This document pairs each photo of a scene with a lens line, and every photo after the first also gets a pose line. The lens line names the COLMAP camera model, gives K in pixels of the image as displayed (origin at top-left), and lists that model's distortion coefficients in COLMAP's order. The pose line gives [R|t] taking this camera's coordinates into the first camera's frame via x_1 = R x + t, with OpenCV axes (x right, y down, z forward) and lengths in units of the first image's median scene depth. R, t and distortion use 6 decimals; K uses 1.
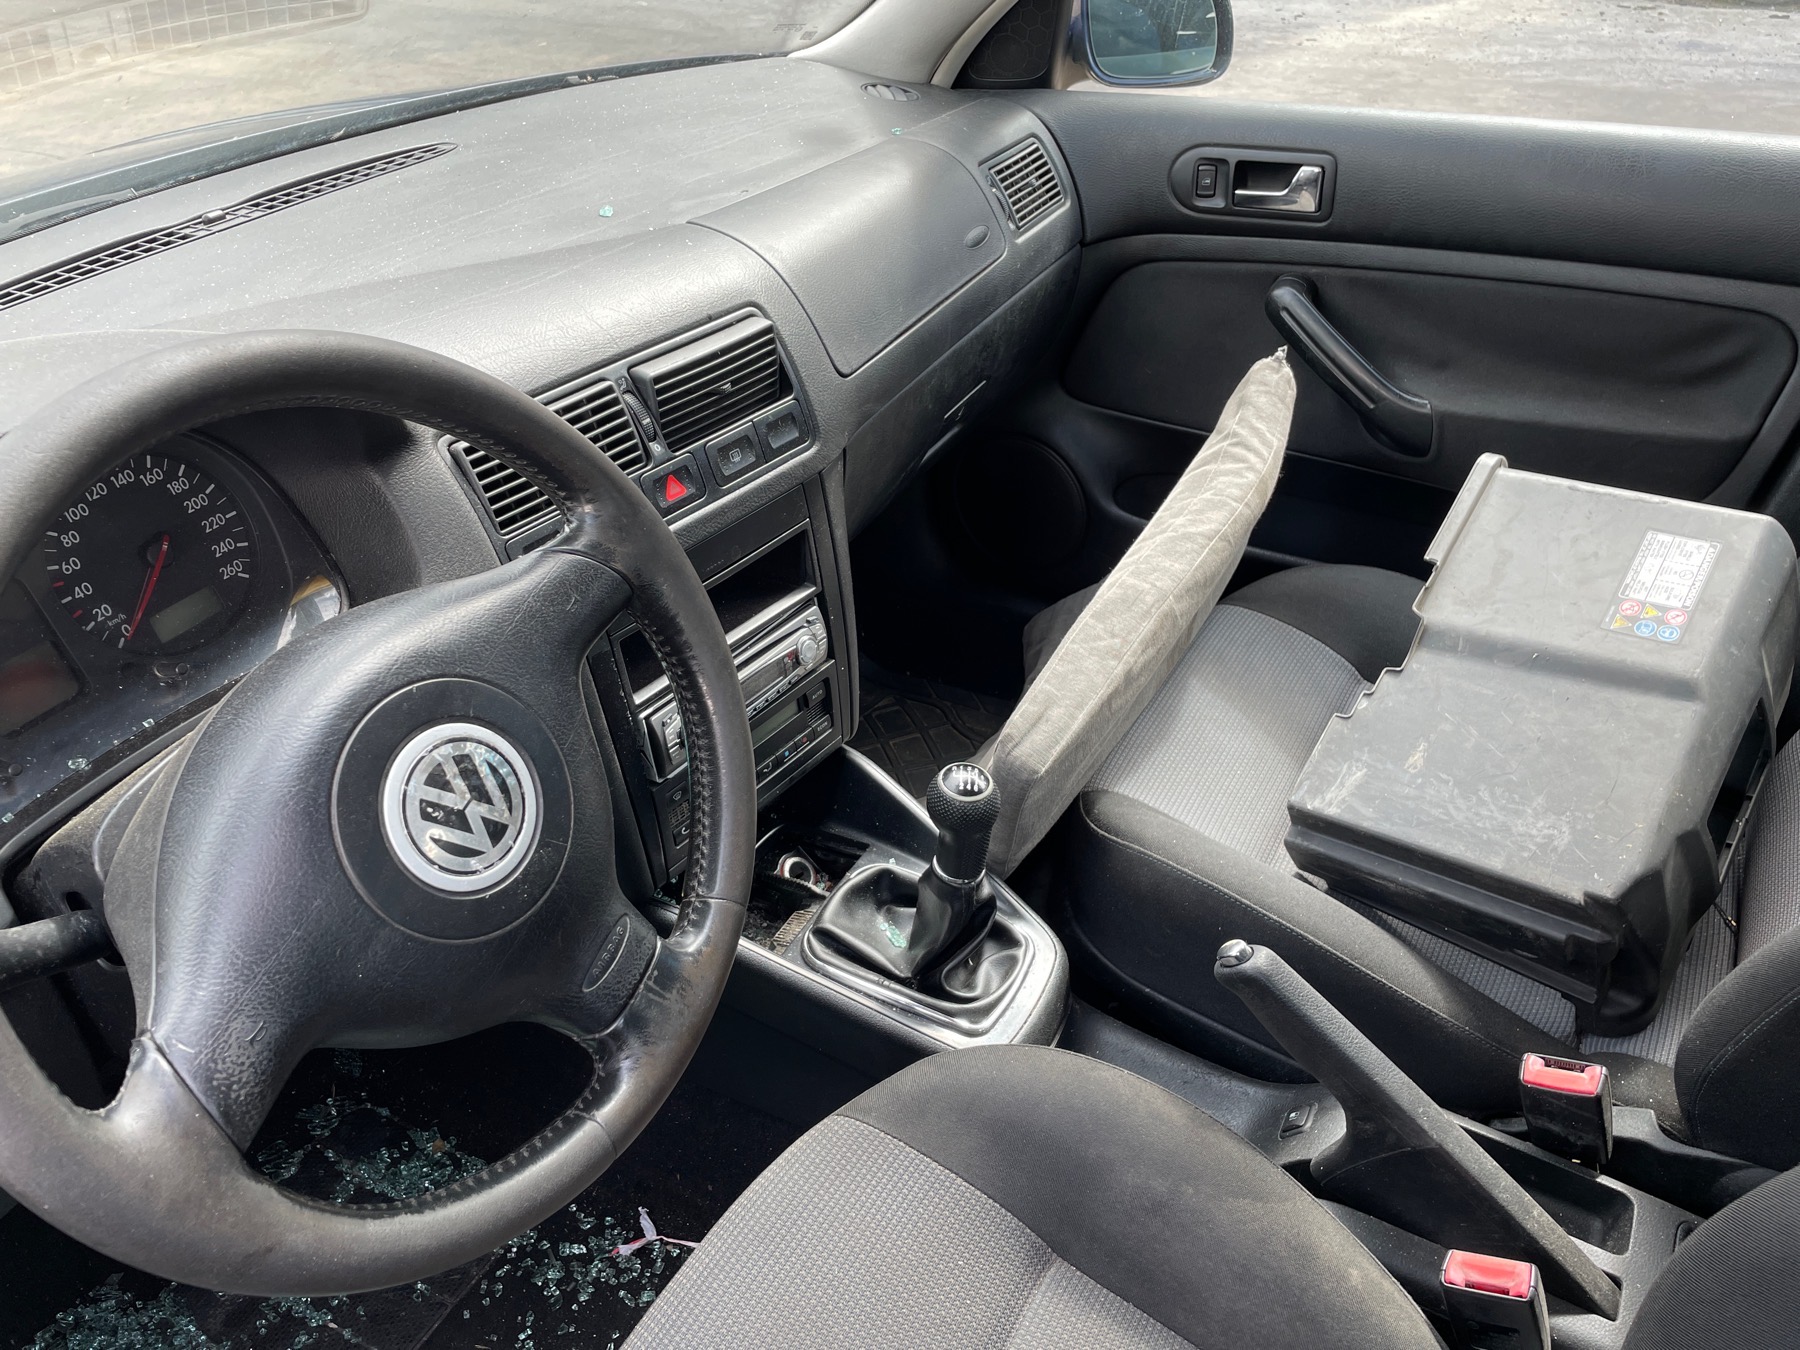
lens RADIAL K [[1410.2, 0, 899.0], [0, 1410.2, 675.4], [0, 0, 1]] dist [0.010235, -0.008344]
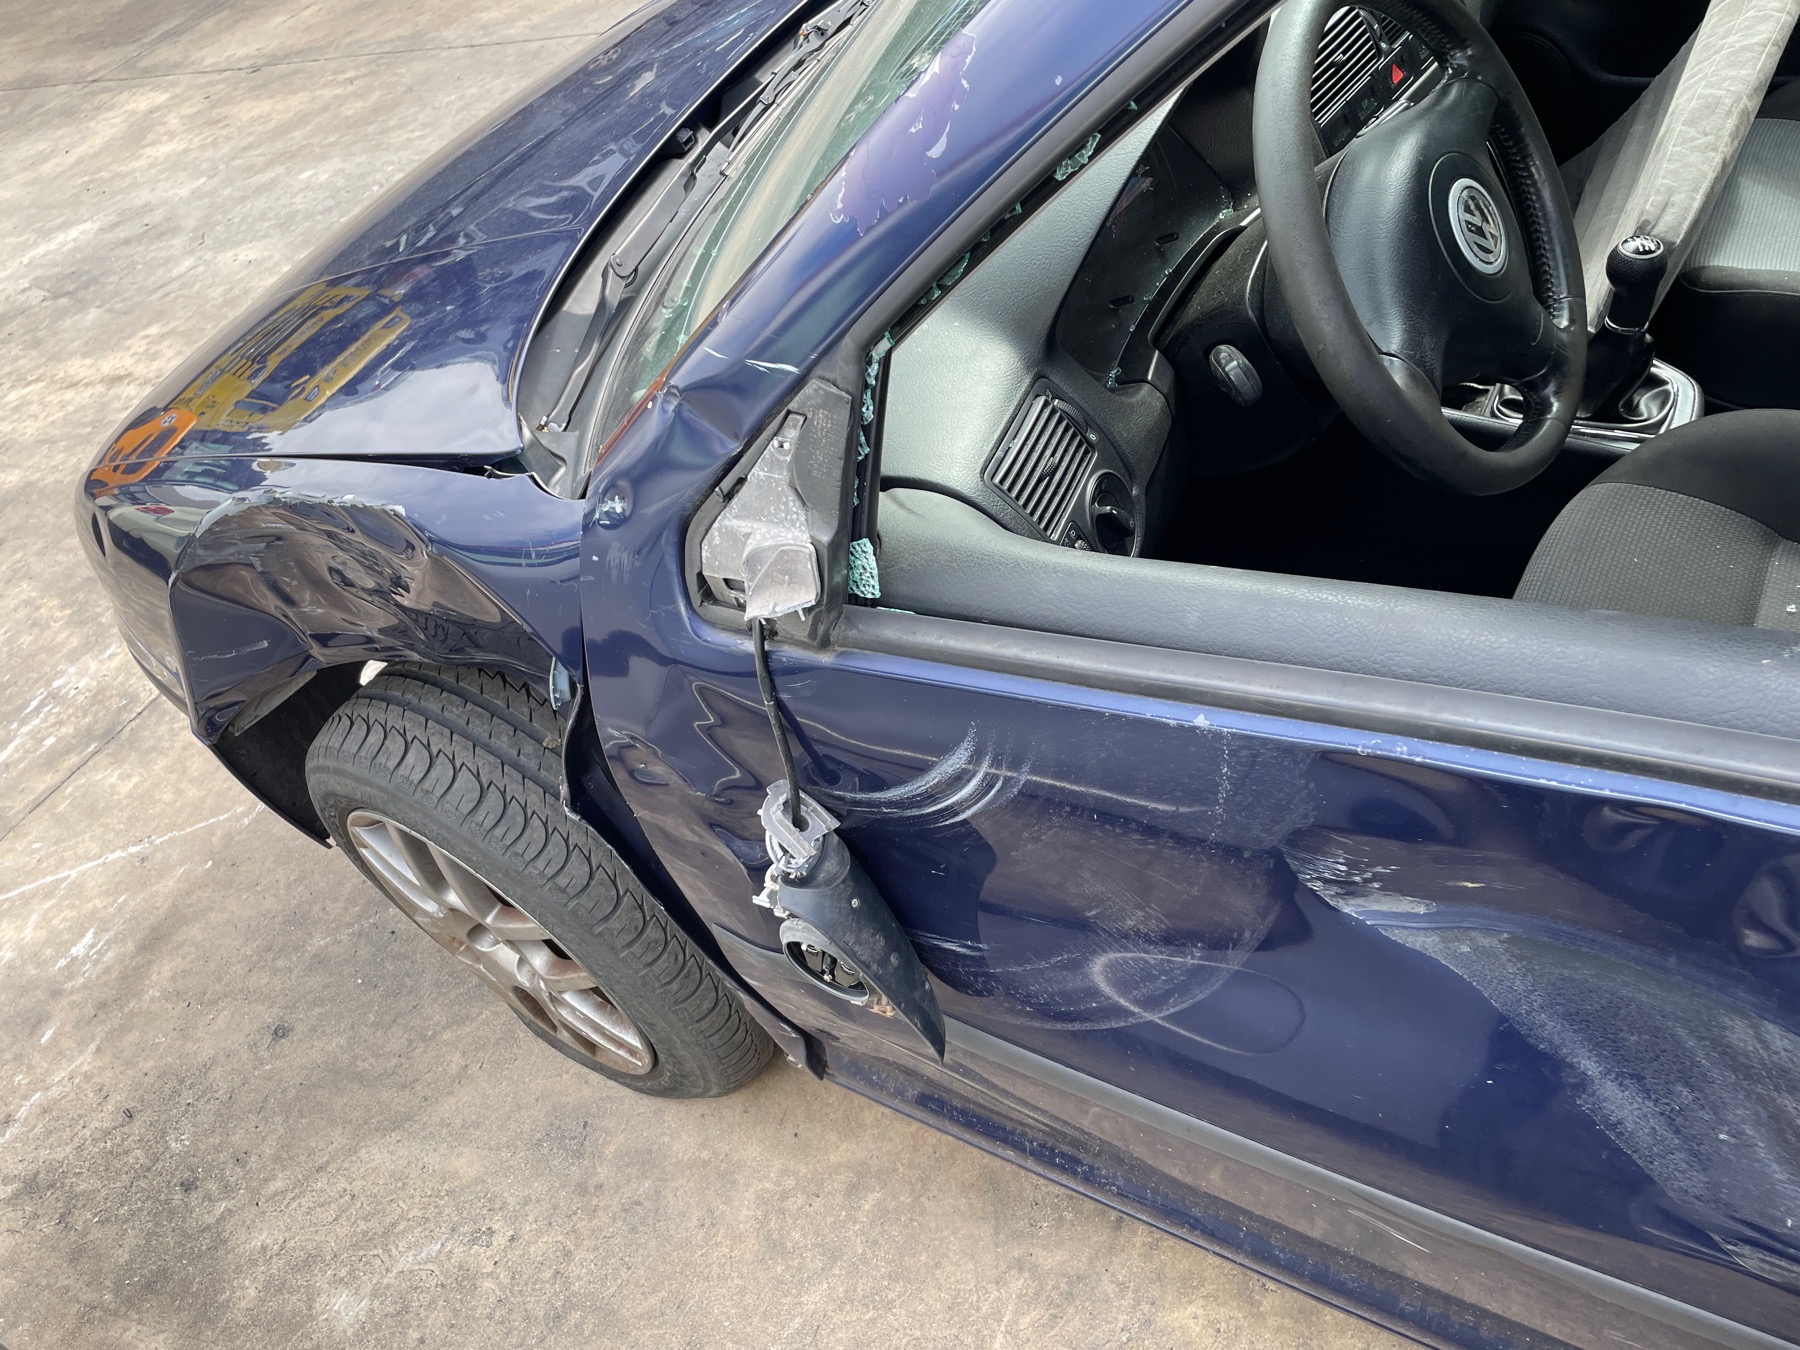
lens RADIAL K [[1410.2, 0, 896.7], [0, 1410.2, 680.6], [0, 0, 1]] dist [0.010235, -0.008344]
pose [[0.967493, -0.154496, -0.200219, -0.396007], [0.186032, 0.971086, 0.149616, 0.130099], [0.171315, -0.182000, 0.968260, -0.472864]]
